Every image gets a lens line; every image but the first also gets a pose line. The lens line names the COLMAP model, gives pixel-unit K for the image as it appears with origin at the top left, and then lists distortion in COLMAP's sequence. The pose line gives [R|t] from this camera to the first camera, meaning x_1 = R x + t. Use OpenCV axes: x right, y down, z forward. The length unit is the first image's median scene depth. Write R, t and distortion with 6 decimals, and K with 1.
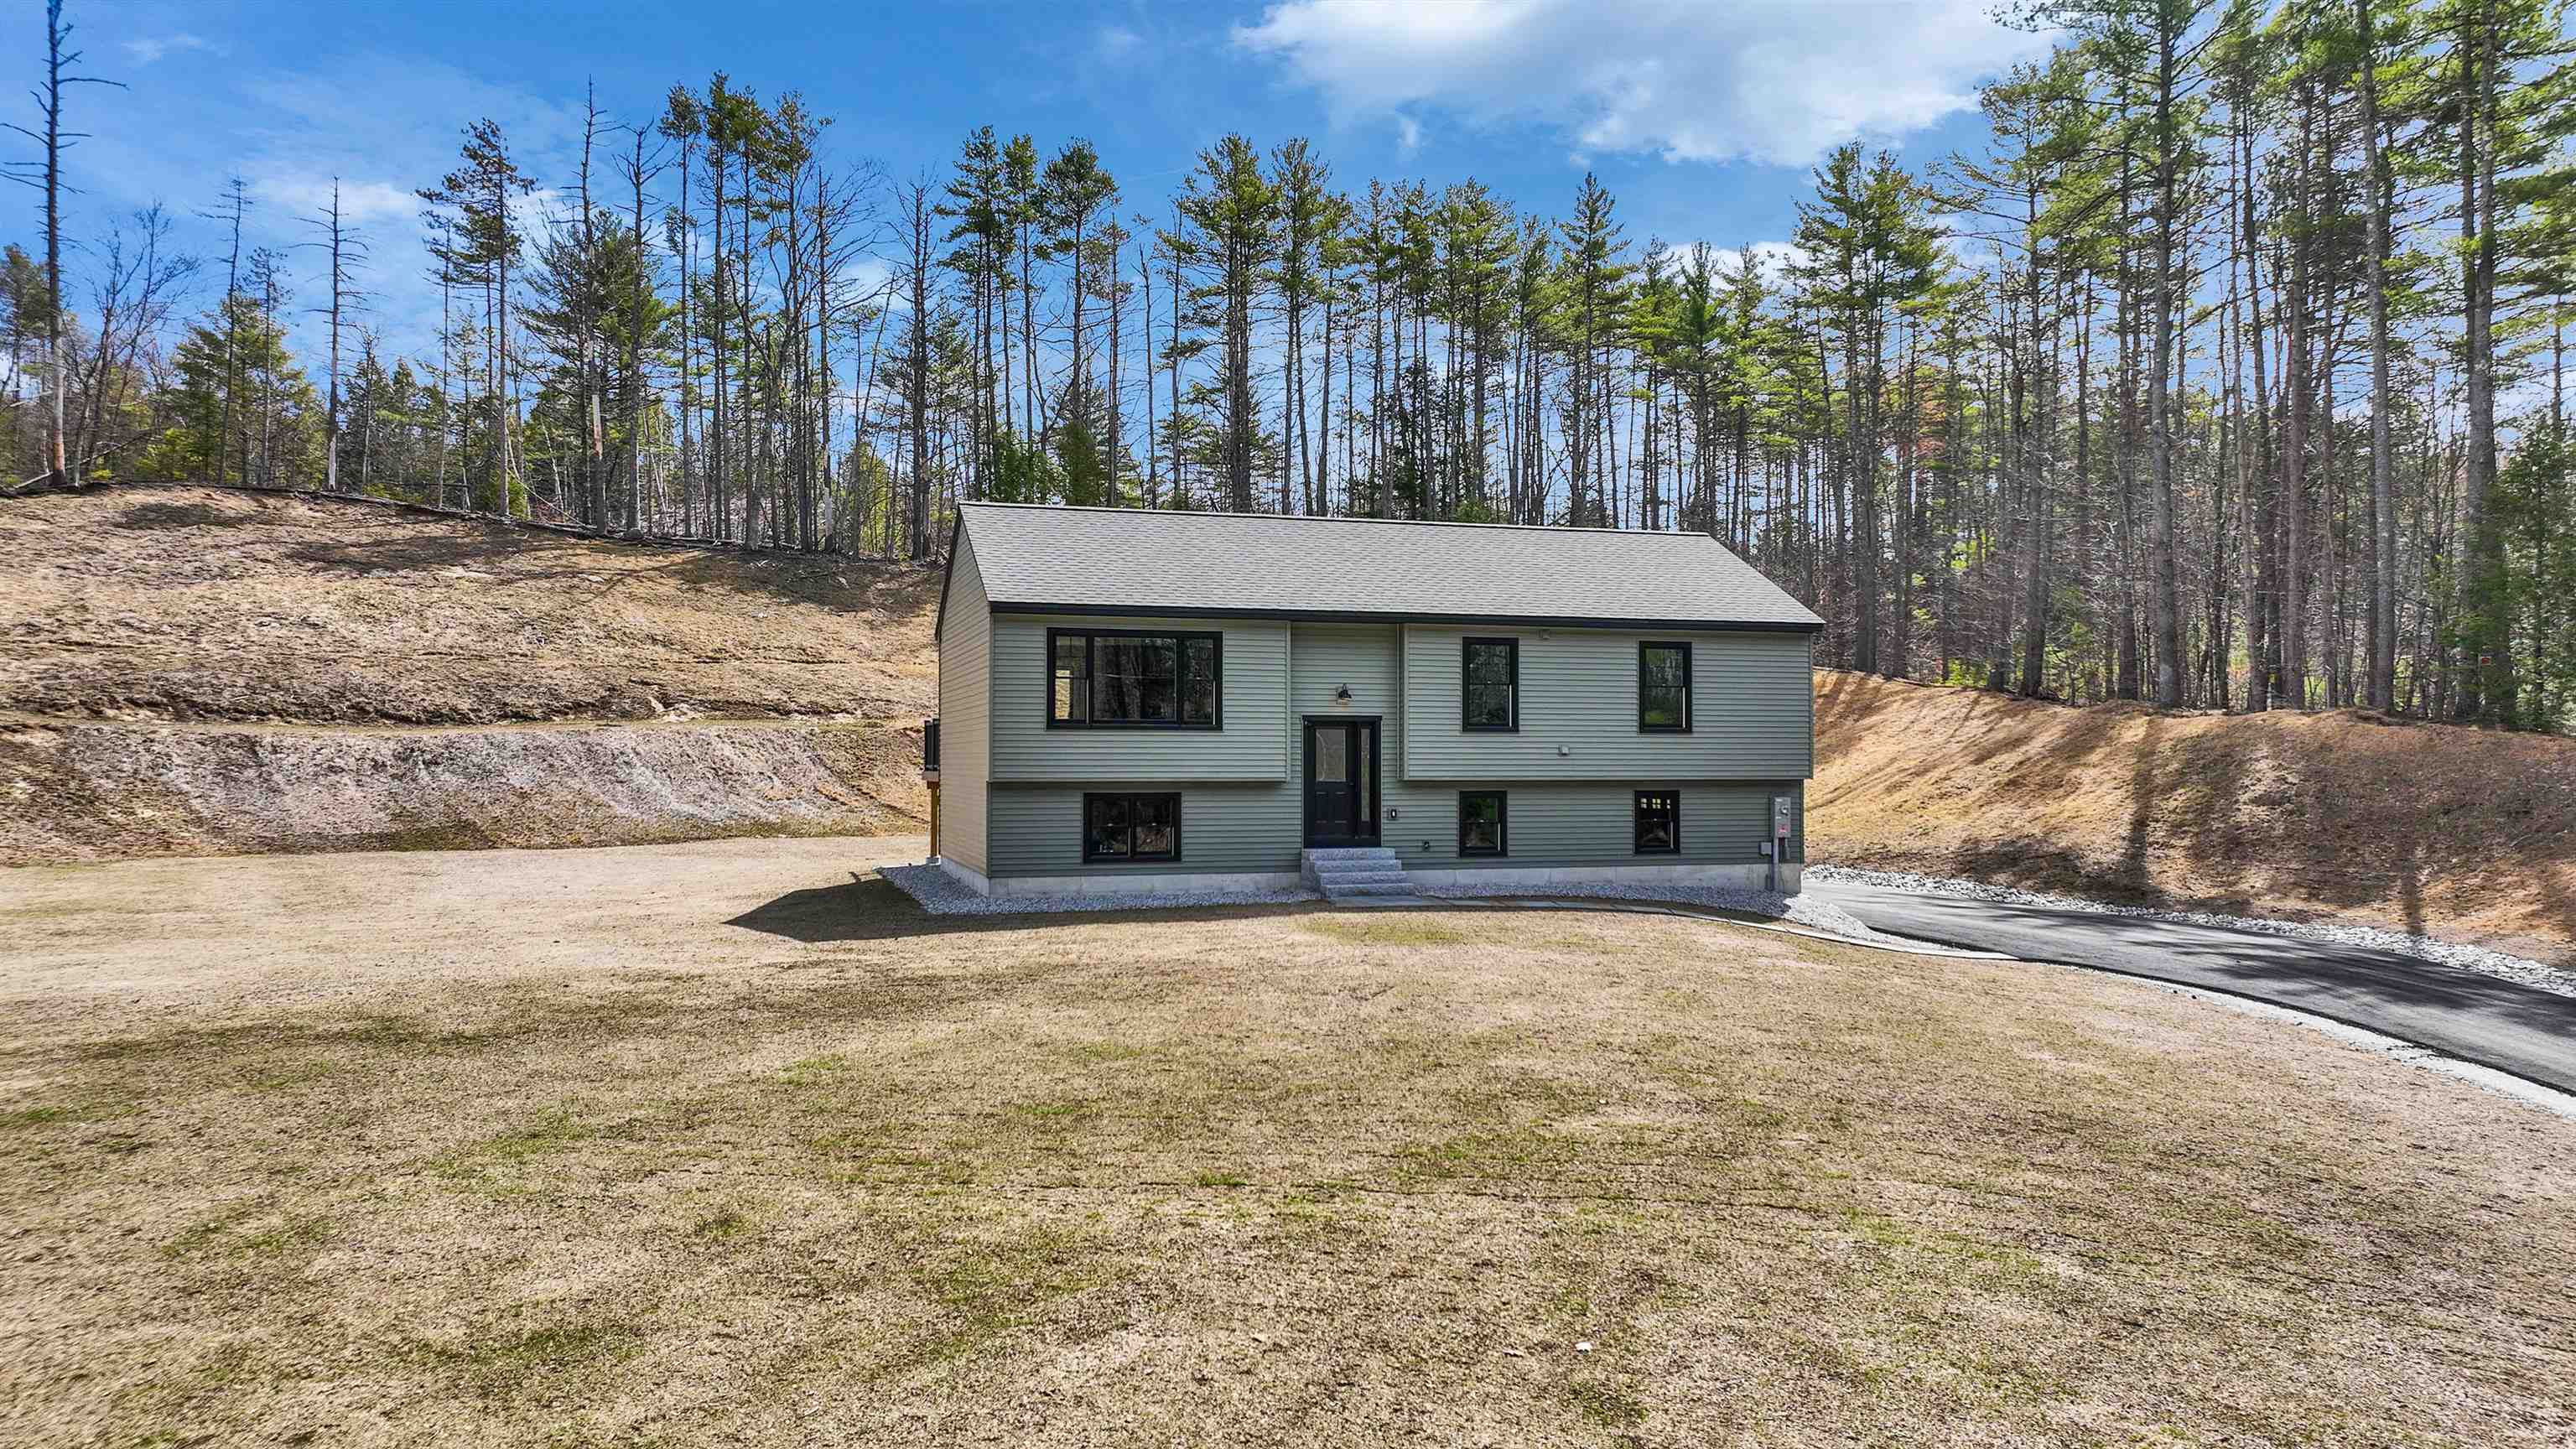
lens RADIAL K [[1809.9, 0, 1288.0], [0, 1809.9, 724.5], [0, 0, 1]] dist [-0.004741, 0.026799]
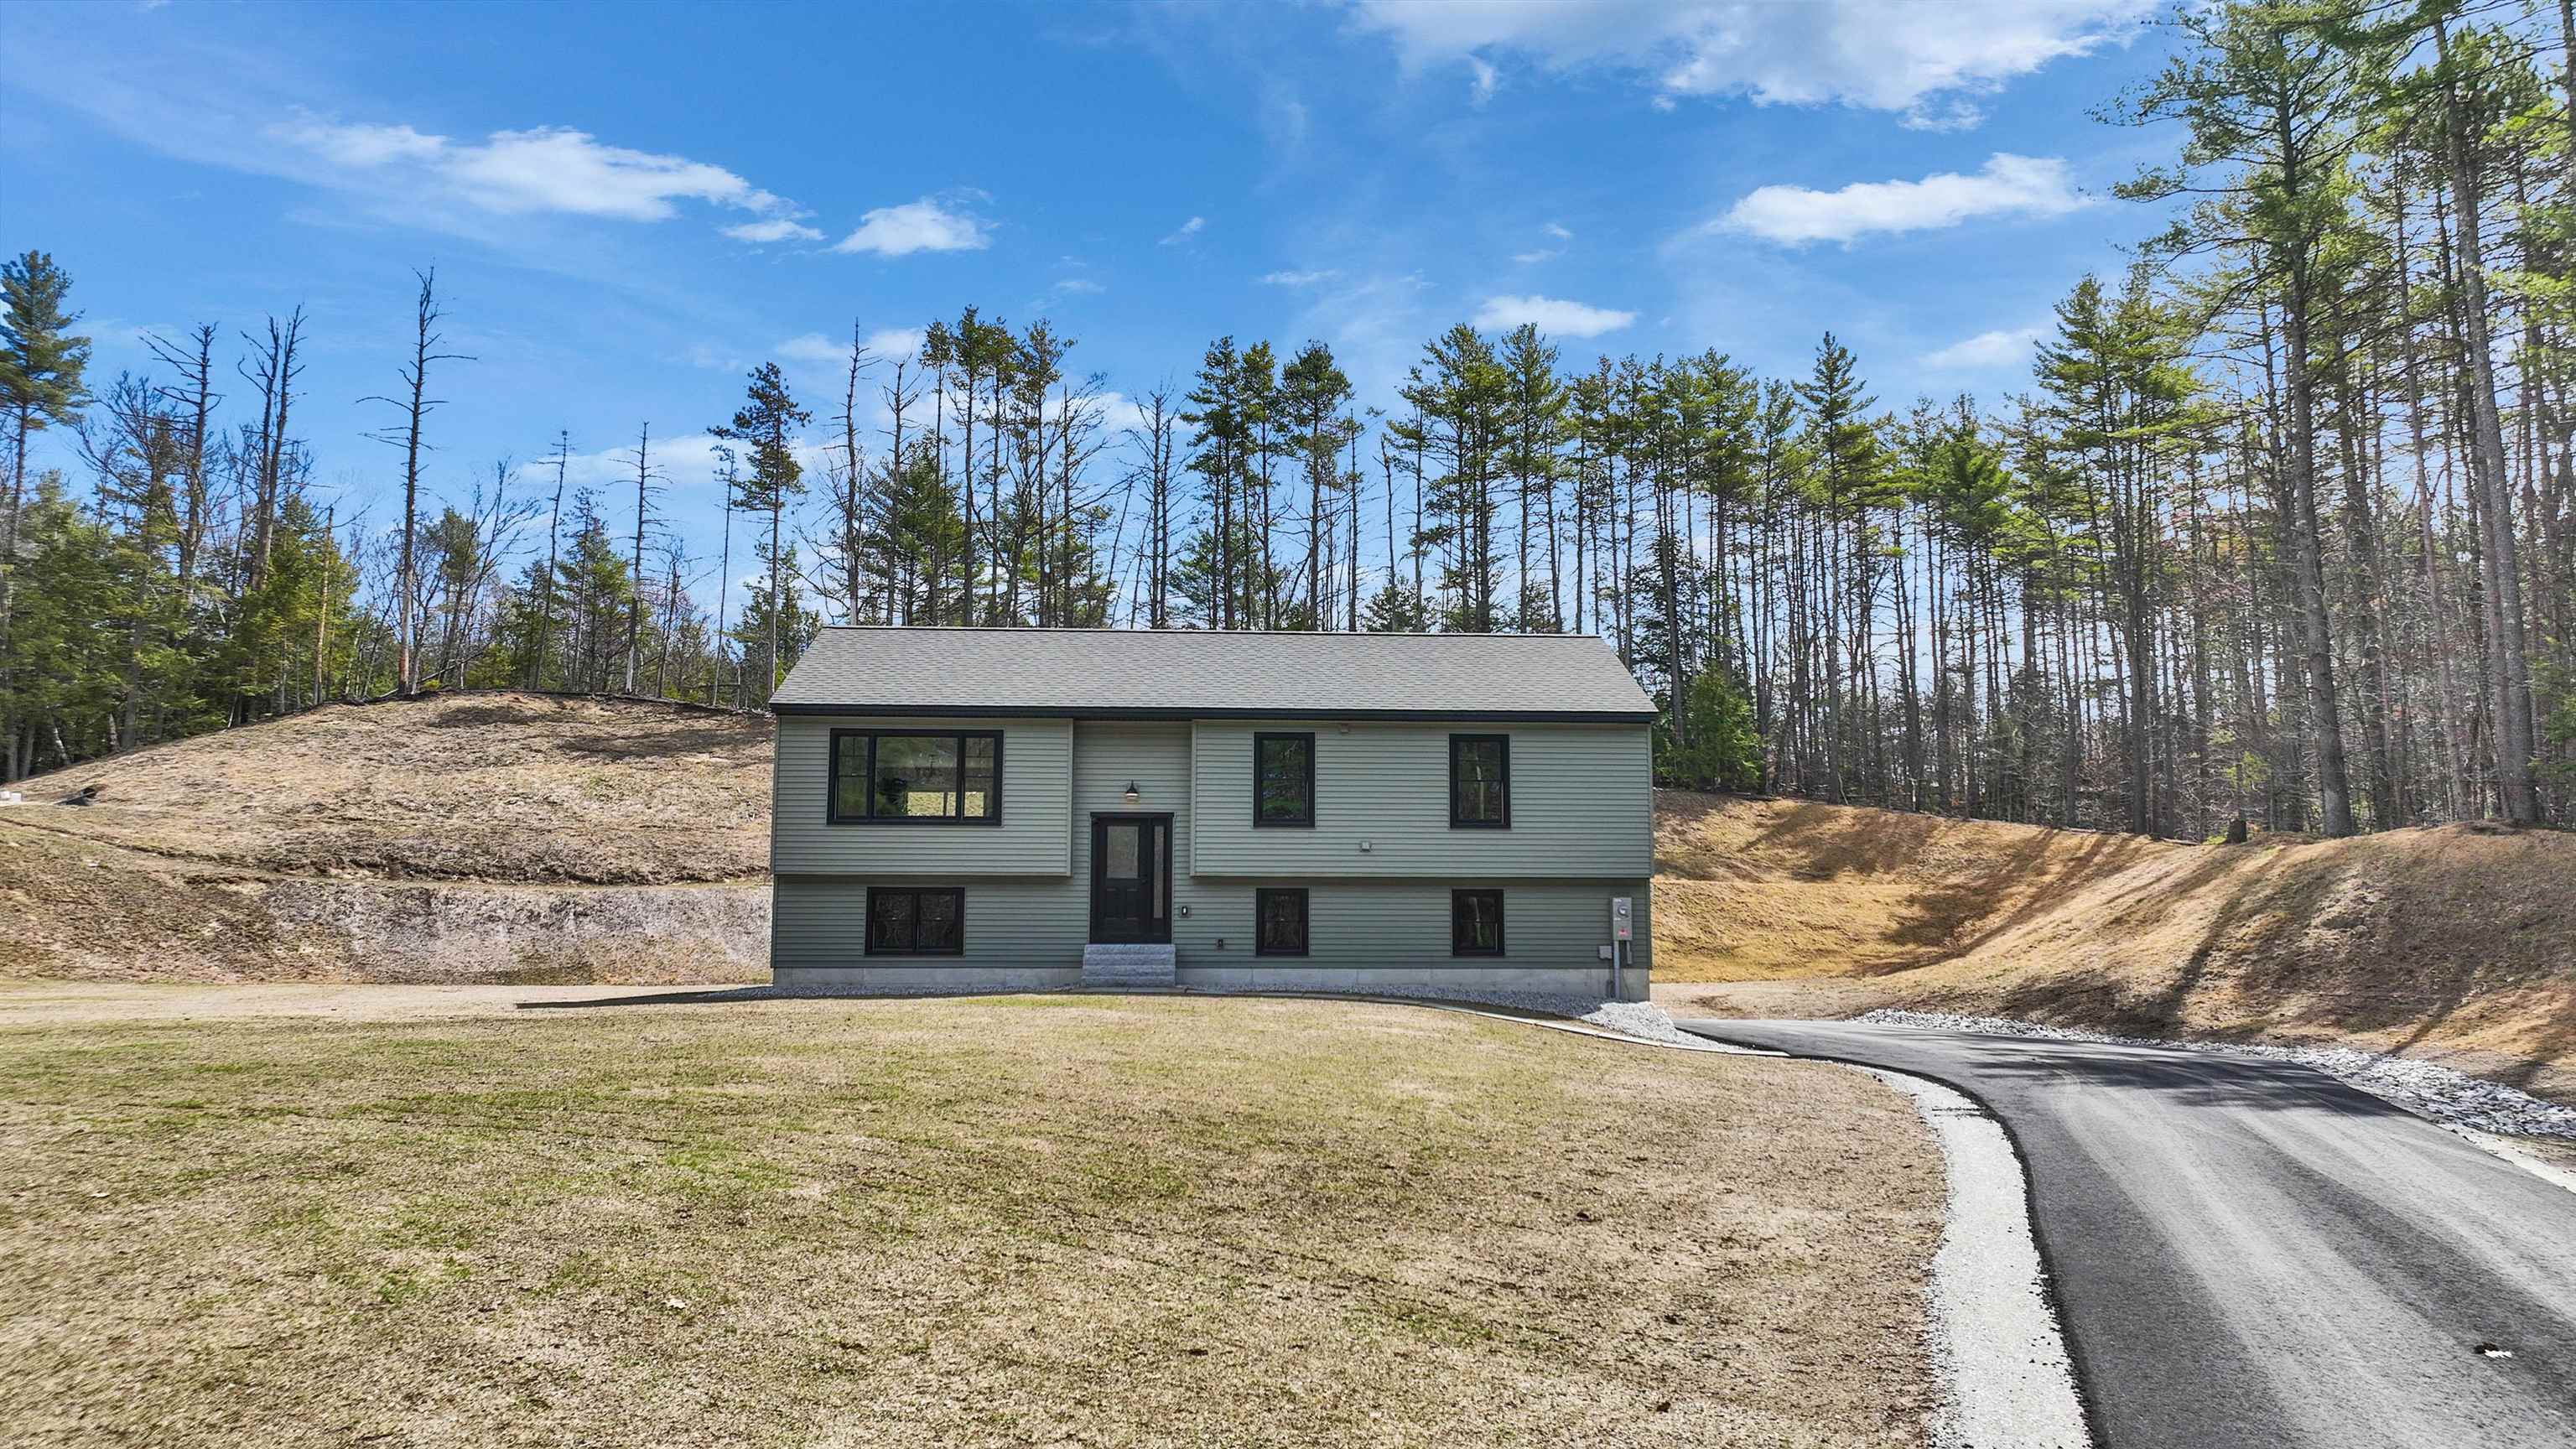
lens RADIAL K [[1809.9, 0, 1288.0], [0, 1809.9, 724.5], [0, 0, 1]] dist [-0.004741, 0.026799]
pose [[0.971721, -0.032290, -0.233915, 0.217789], [0.004449, 0.992934, -0.118584, 0.041092], [0.236091, 0.114189, 0.964998, 0.025019]]
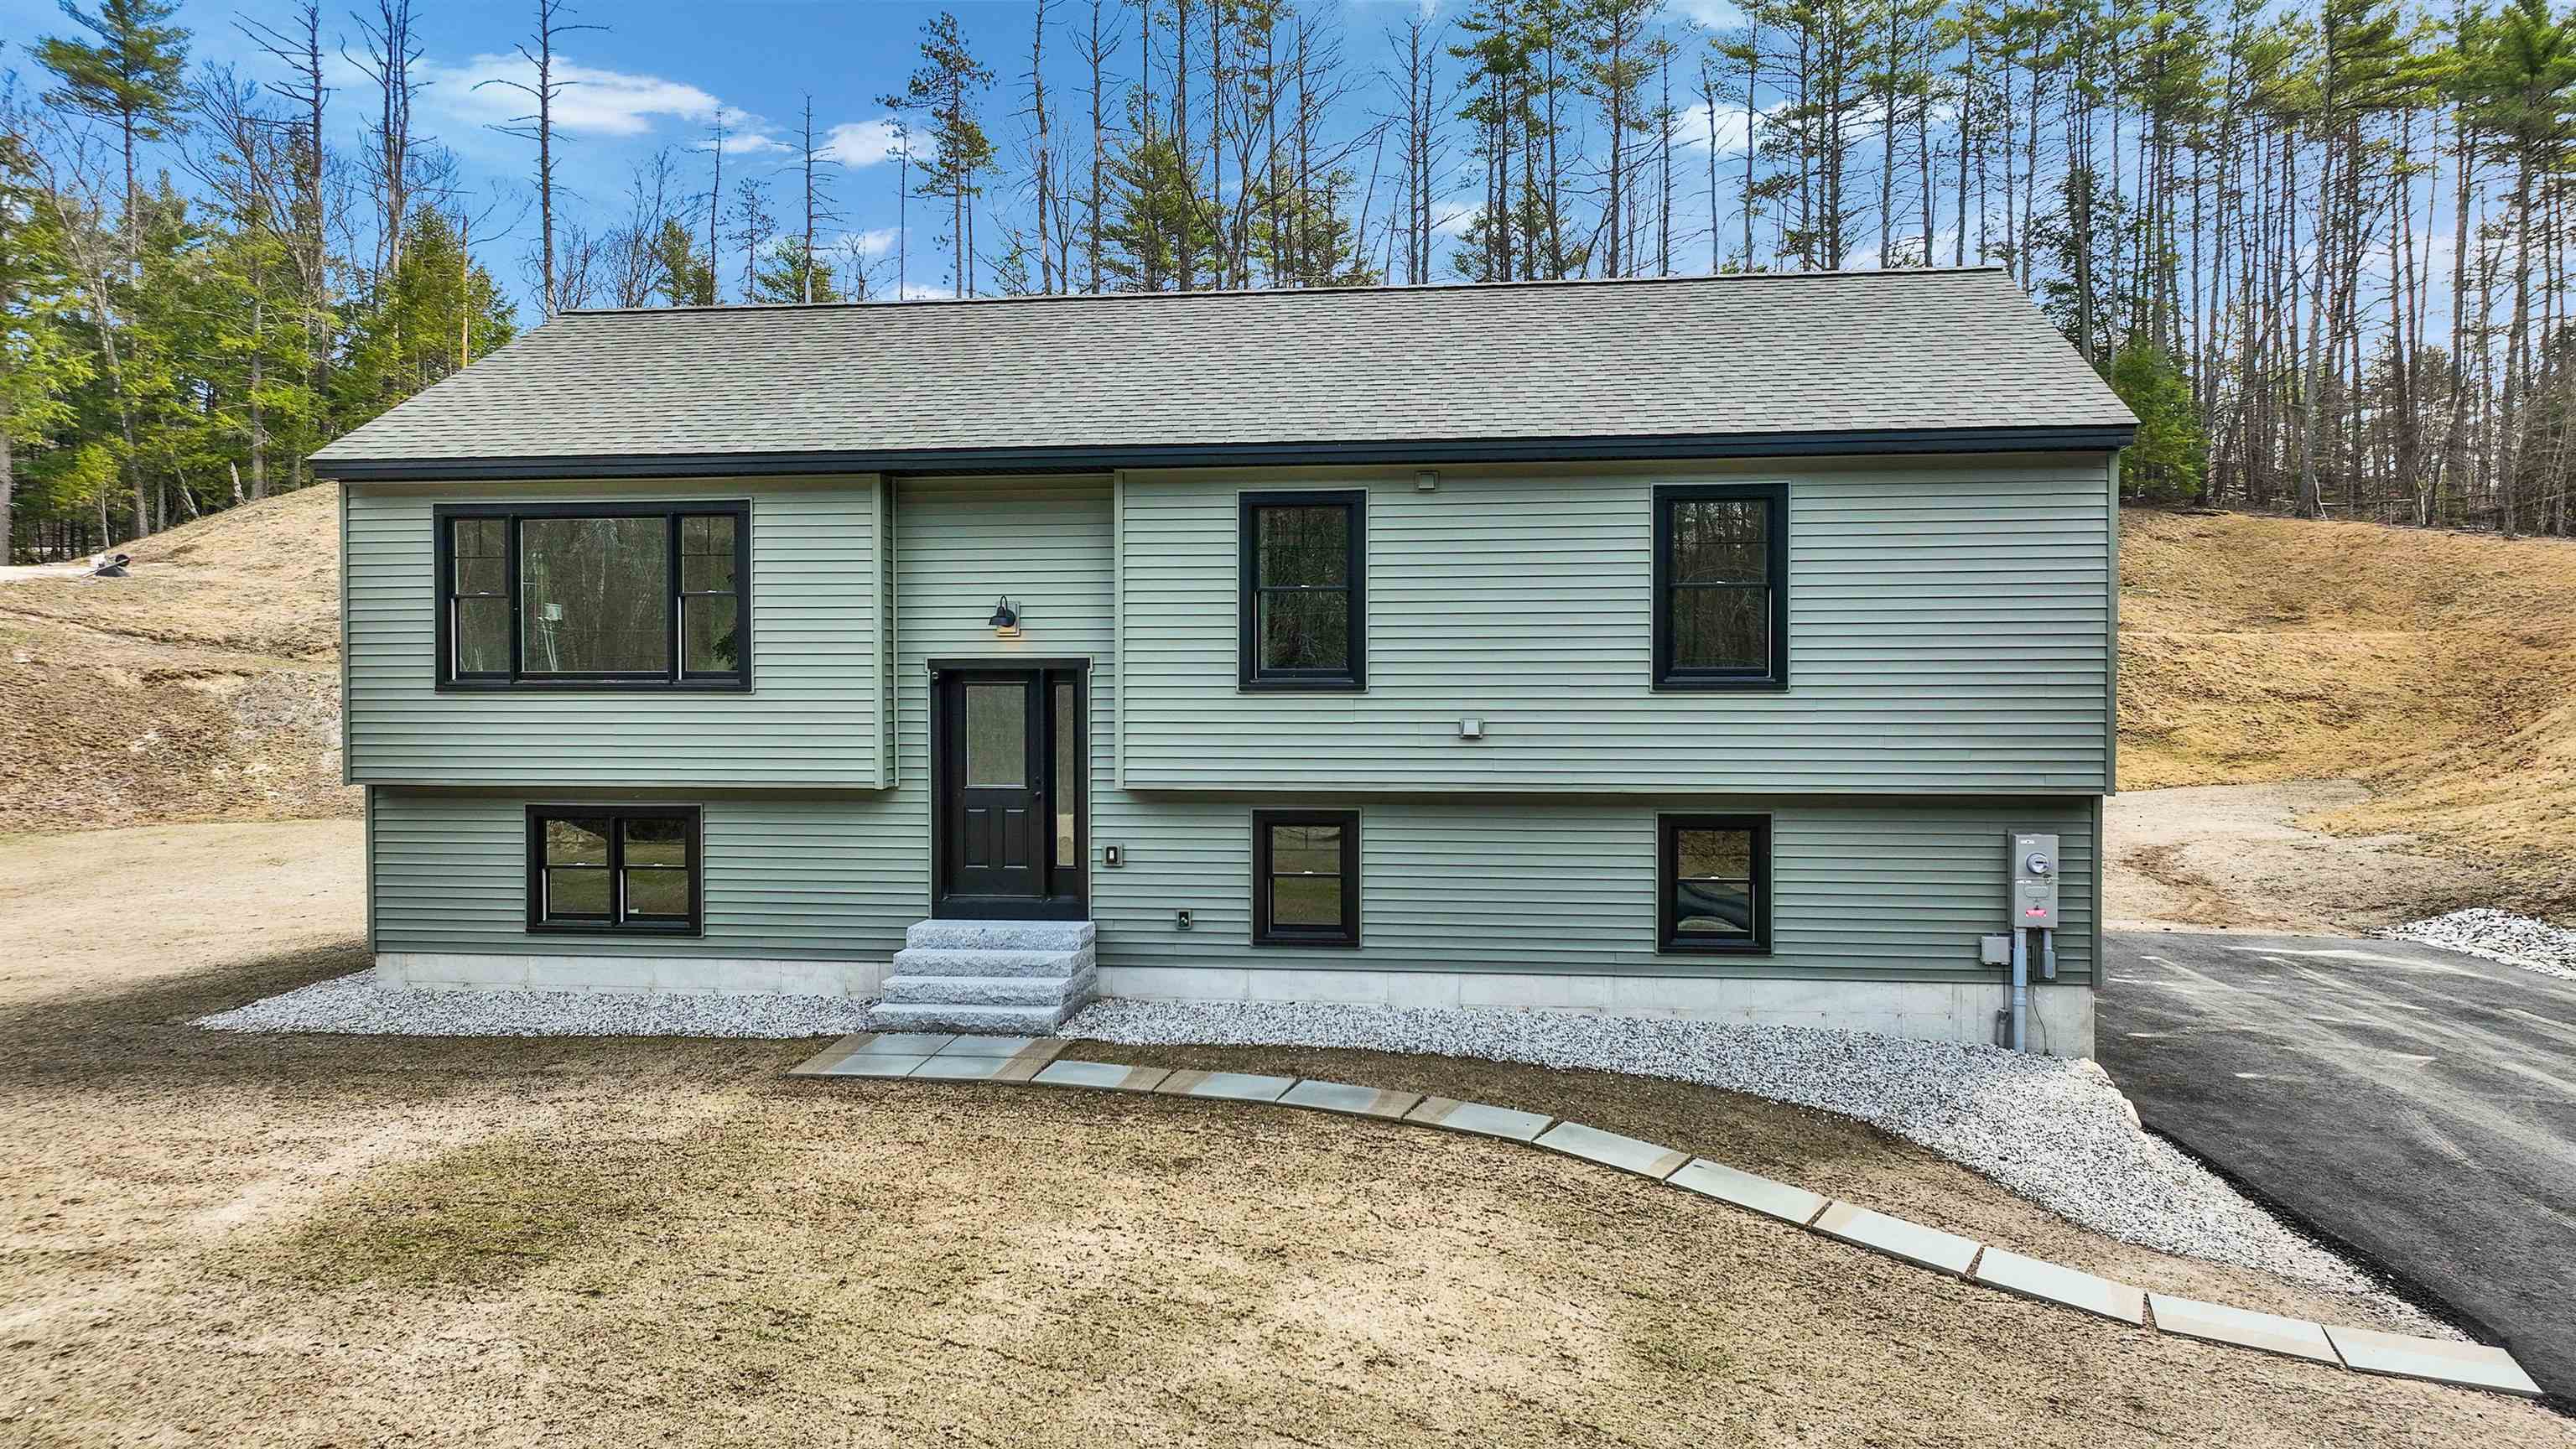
lens RADIAL K [[1809.9, 0, 1288.0], [0, 1809.9, 724.5], [0, 0, 1]] dist [-0.004741, 0.026799]
pose [[0.909036, 0.006859, -0.416660, 0.193117], [0.011453, 0.999076, 0.041435, -0.004218], [0.416559, -0.042438, 0.908118, 0.353627]]
